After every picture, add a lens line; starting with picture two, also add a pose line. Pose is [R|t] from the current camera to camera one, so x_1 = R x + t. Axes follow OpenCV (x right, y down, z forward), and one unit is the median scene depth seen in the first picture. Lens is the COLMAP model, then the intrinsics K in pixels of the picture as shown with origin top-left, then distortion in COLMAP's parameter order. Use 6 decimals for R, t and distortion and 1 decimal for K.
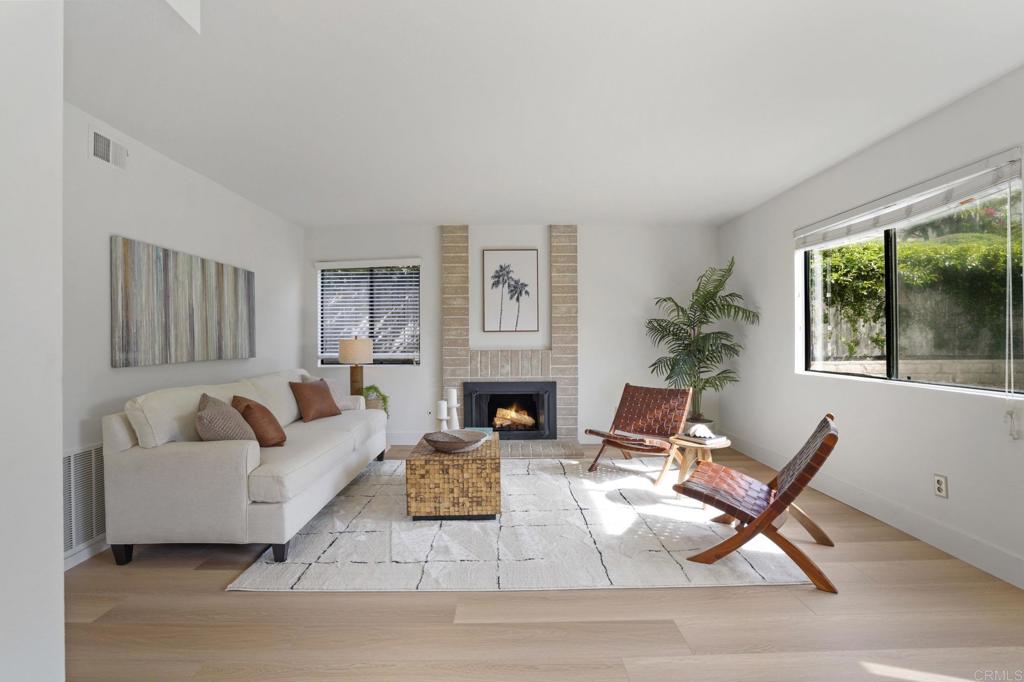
lens RADIAL K [[479.9, 0, 502.2], [0, 479.9, 339.5], [0, 0, 1]] dist [-0.056401, 0.026999]
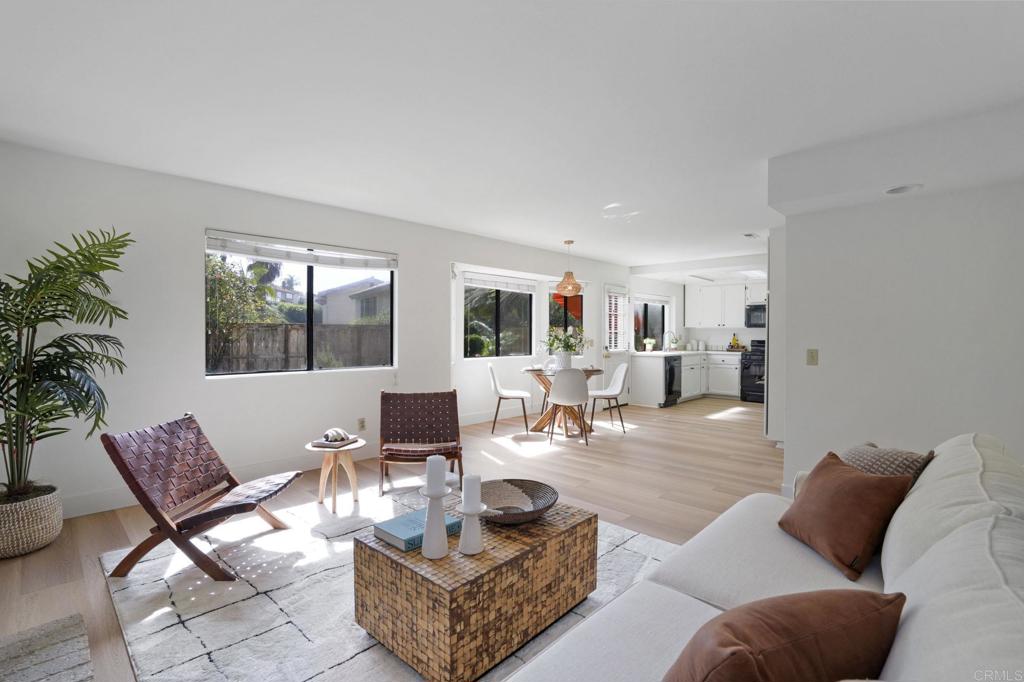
lens RADIAL K [[479.9, 0, 502.2], [0, 479.9, 339.5], [0, 0, 1]] dist [-0.056401, 0.026999]
pose [[-0.726501, -0.004658, 0.687150, -0.341702], [-0.000711, 0.999982, 0.006027, -0.011150], [-0.687165, 0.003890, -0.726491, 0.934149]]
